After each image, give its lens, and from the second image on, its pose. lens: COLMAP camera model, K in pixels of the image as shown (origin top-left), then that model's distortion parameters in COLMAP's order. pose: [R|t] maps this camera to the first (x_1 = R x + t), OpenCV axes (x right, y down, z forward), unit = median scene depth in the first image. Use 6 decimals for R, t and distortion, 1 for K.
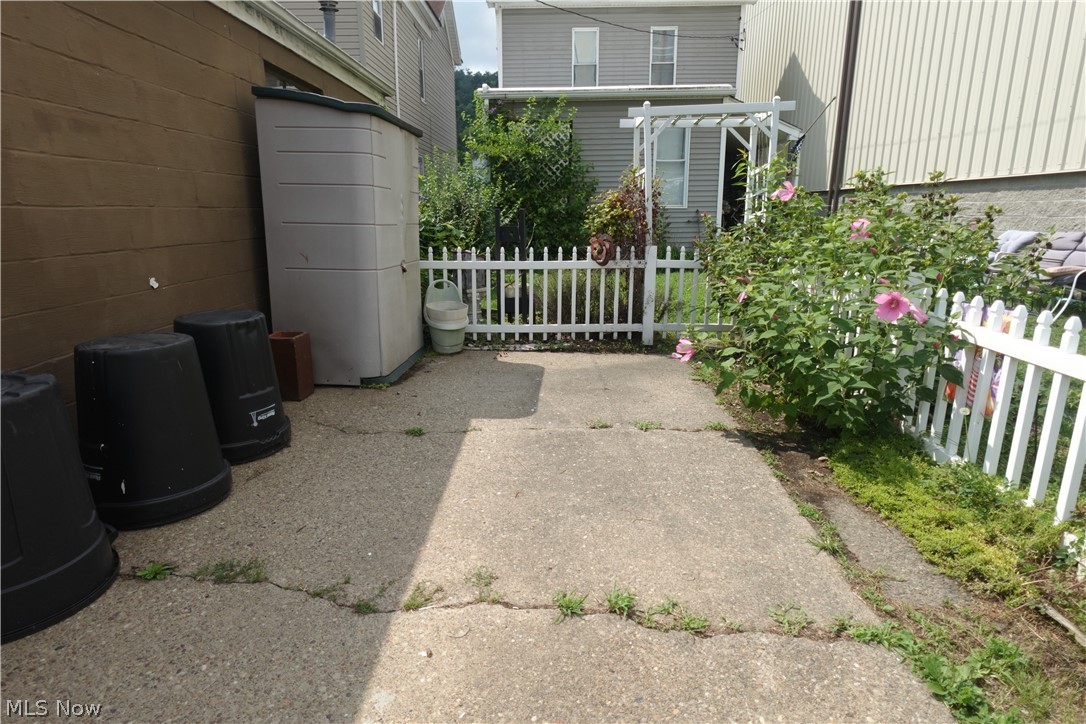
lens RADIAL K [[606.9, 0, 542.3], [0, 606.9, 363.5], [0, 0, 1]] dist [-0.006847, -0.001579]
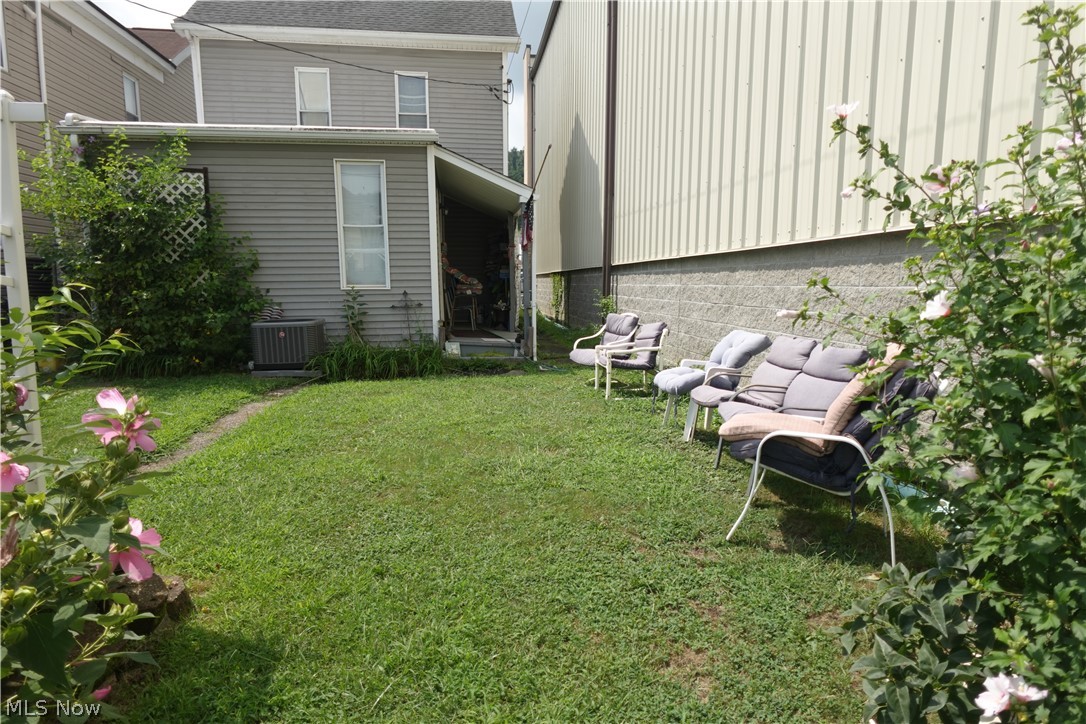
lens RADIAL K [[606.9, 0, 543.3], [0, 606.9, 362.3], [0, 0, 1]] dist [-0.006847, -0.001579]
pose [[0.988180, -0.015214, 0.152541, 0.319132], [0.032709, 0.993074, -0.112845, -0.081040], [-0.149768, 0.116500, 0.981834, 0.266638]]
